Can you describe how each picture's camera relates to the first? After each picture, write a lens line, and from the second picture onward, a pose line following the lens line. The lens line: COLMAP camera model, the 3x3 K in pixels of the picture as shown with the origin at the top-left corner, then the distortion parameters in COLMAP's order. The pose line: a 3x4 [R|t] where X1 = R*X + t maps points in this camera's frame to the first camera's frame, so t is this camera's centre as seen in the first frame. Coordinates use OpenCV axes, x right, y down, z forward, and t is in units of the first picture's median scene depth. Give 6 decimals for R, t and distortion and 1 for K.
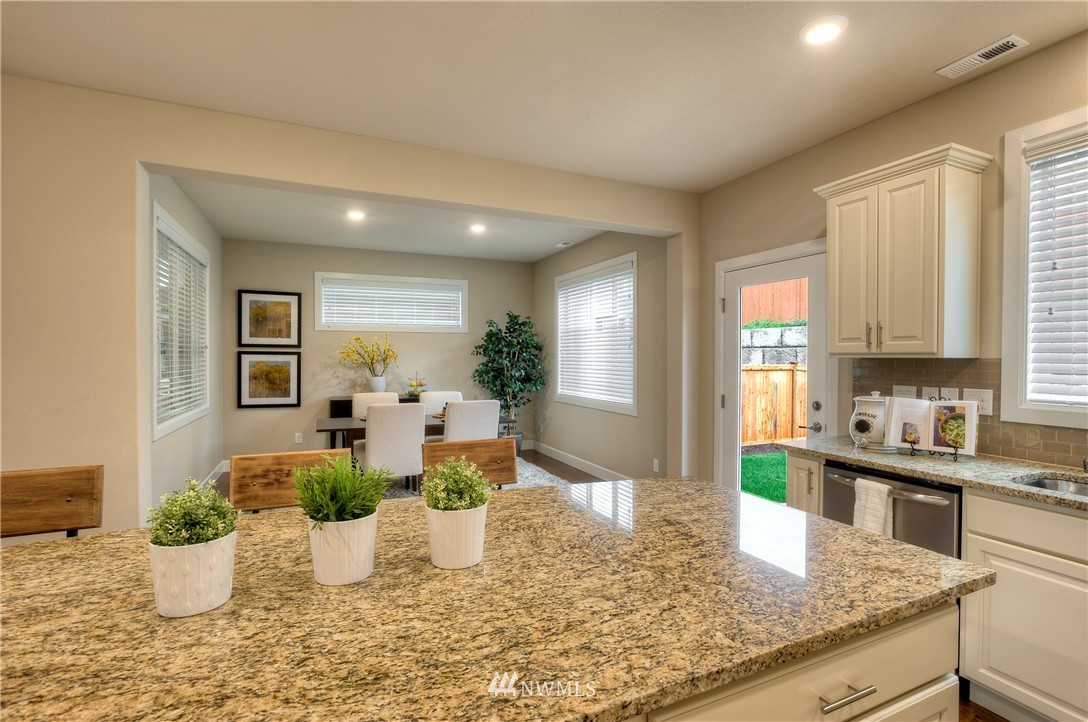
lens RADIAL K [[515.7, 0, 554.4], [0, 515.7, 362.0], [0, 0, 1]] dist [-0.049134, 0.025833]
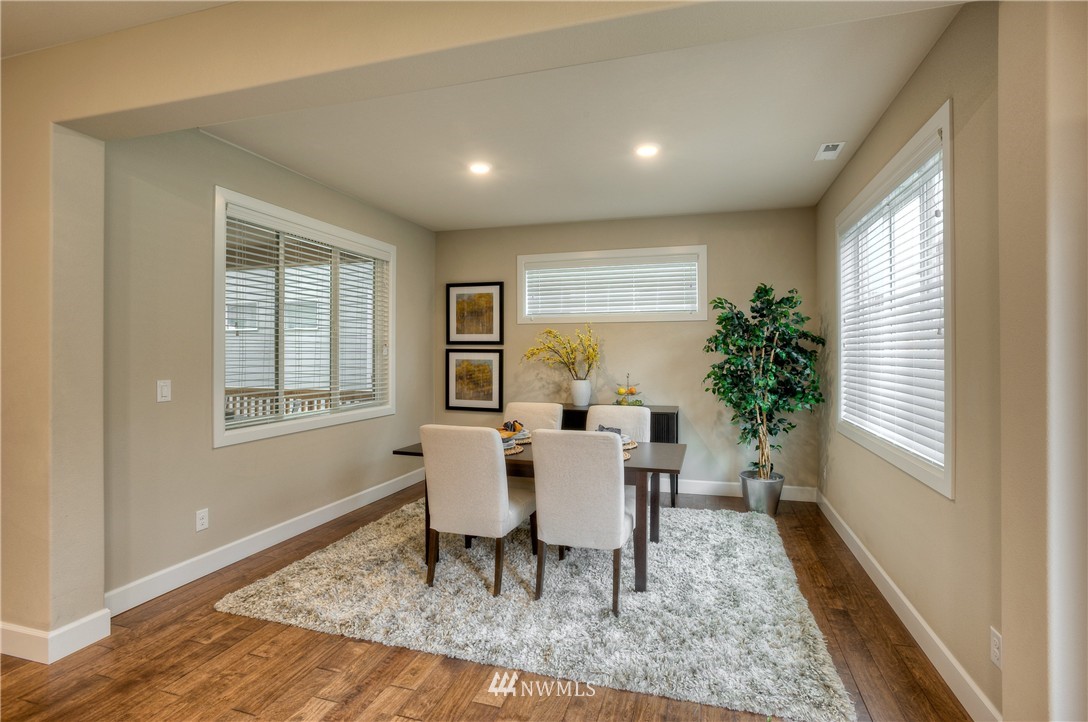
lens RADIAL K [[516.7, 0, 557.3], [0, 516.7, 352.2], [0, 0, 1]] dist [-0.048392, 0.023436]
pose [[0.756195, -0.004803, -0.654329, 0.216759], [-0.004745, 0.999907, -0.012823, -0.005693], [0.654329, 0.012802, 0.756101, 0.560414]]
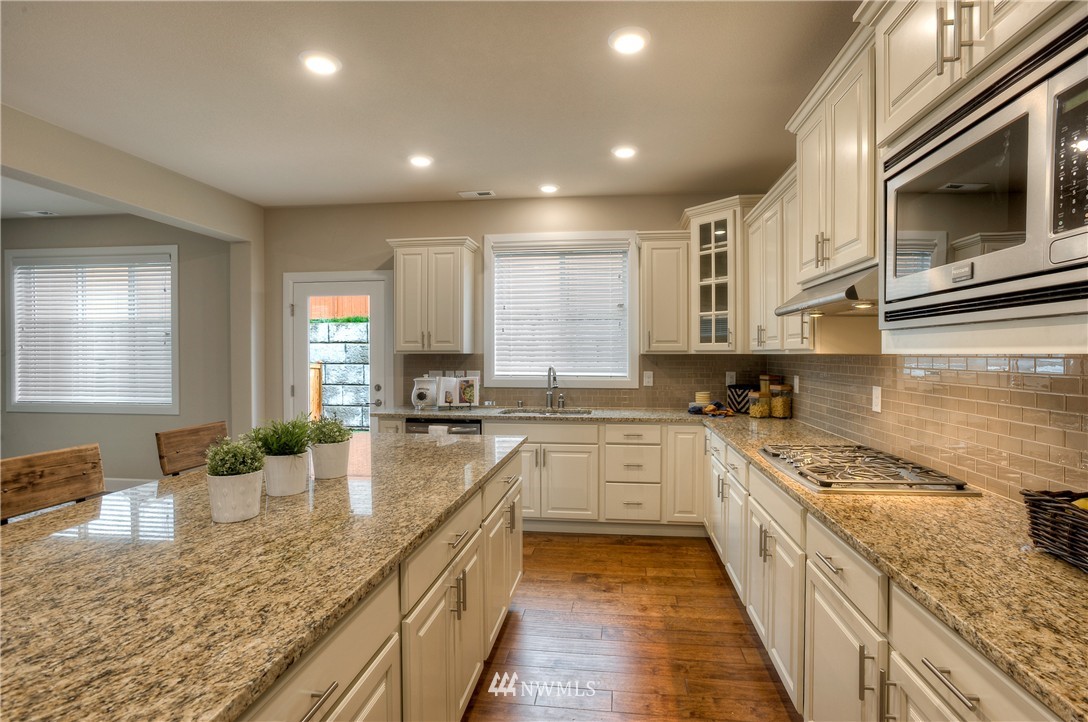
lens RADIAL K [[516.7, 0, 557.3], [0, 516.7, 352.2], [0, 0, 1]] dist [-0.048392, 0.023436]
pose [[0.529094, -0.000458, 0.848563, -0.314866], [0.011125, 0.999918, -0.006397, 0.001345], [-0.848490, 0.012825, 0.529056, -0.131558]]
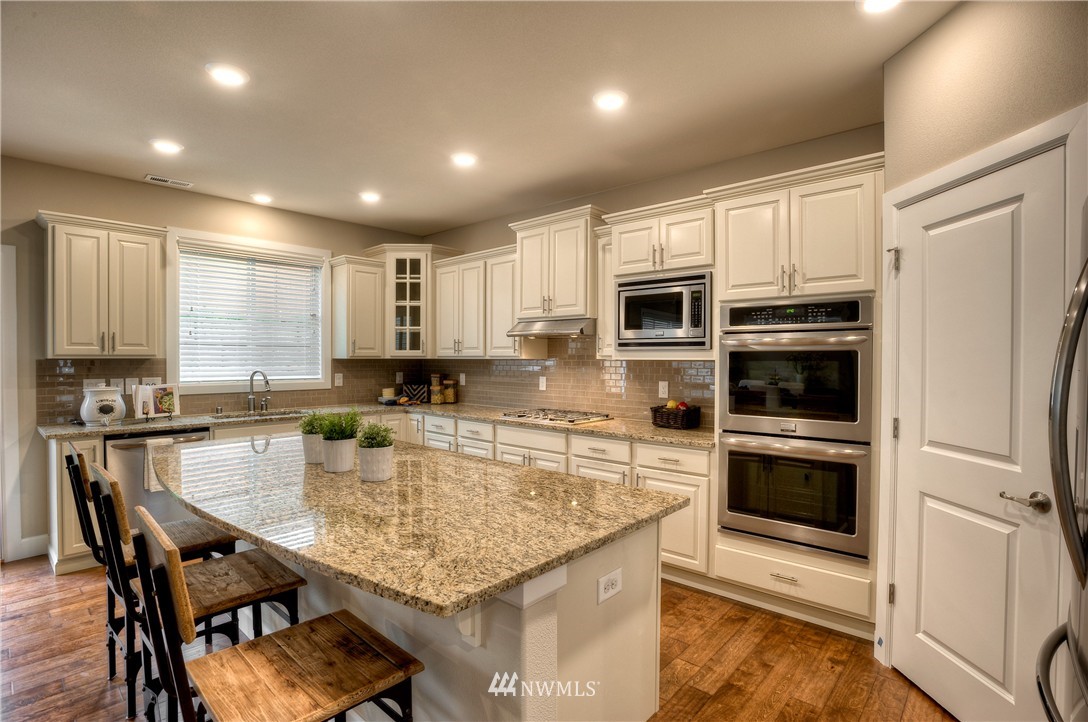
lens RADIAL K [[520.7, 0, 554.8], [0, 520.7, 362.3], [0, 0, 1]] dist [-0.031969, 0.000084]
pose [[-0.388768, -0.013112, 0.921242, -0.628238], [0.007193, 0.999825, 0.017266, -0.007595], [-0.921308, 0.013339, -0.388606, 0.243199]]
